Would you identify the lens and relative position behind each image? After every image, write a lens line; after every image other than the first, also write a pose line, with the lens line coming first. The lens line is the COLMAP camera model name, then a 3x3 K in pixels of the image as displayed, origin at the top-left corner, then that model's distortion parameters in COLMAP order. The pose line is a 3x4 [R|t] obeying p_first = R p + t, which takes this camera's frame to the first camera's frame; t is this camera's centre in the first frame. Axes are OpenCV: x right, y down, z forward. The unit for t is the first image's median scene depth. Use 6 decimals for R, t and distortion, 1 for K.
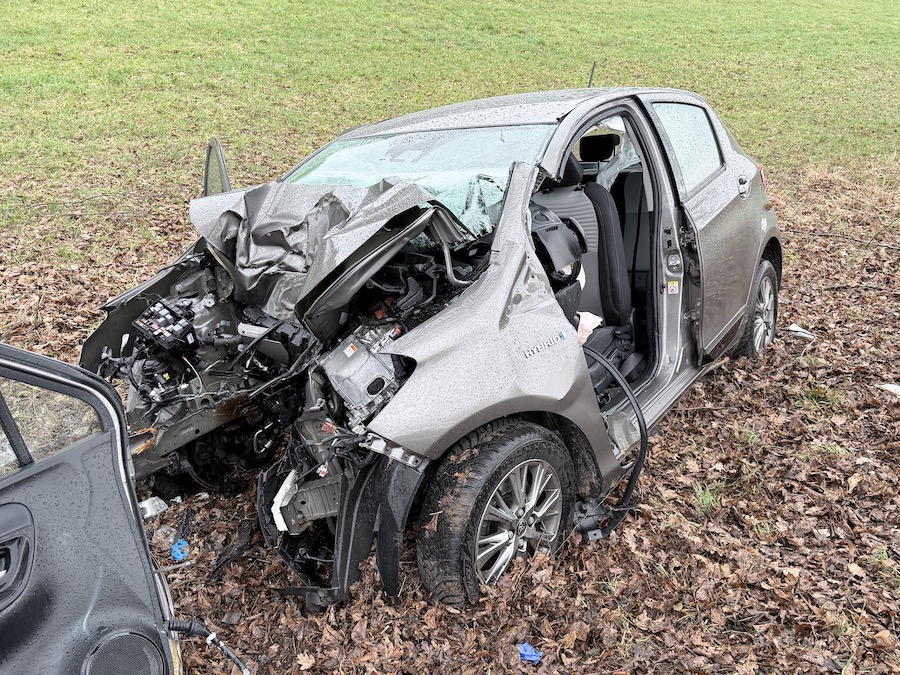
lens RADIAL K [[838.0, 0, 456.0], [0, 838.0, 332.3], [0, 0, 1]] dist [0.018260, 0.000000]
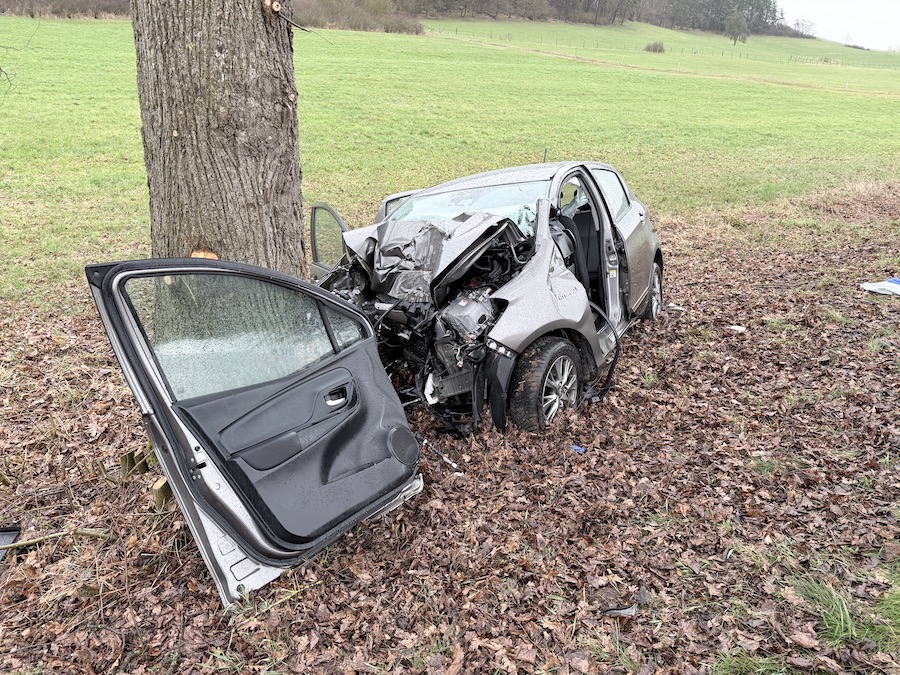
lens RADIAL K [[625.8, 0, 450.3], [0, 625.8, 339.3], [0, 0, 1]] dist [0.040786, -0.043688]
pose [[0.994271, -0.058610, 0.089389, -0.231617], [0.061348, 0.997718, -0.028186, 0.113448], [-0.087533, 0.033509, 0.995598, -0.298113]]
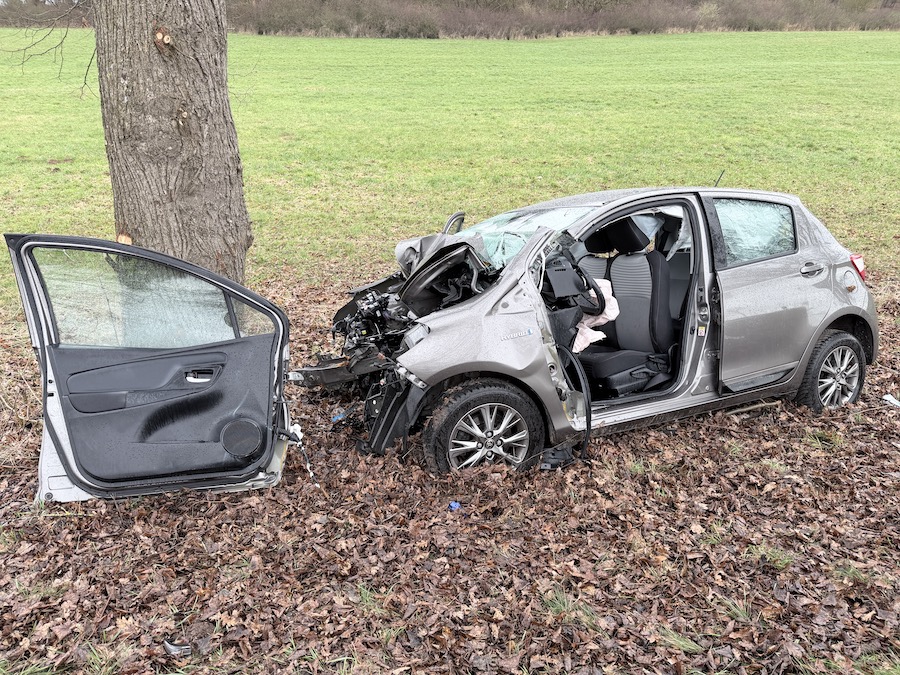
lens RADIAL K [[625.8, 0, 446.8], [0, 625.8, 335.6], [0, 0, 1]] dist [0.040786, -0.043688]
pose [[0.860649, 0.147229, -0.487449, 0.470271], [-0.174095, 0.984678, -0.009973, 0.041597], [0.478512, 0.093445, 0.873095, -0.107378]]
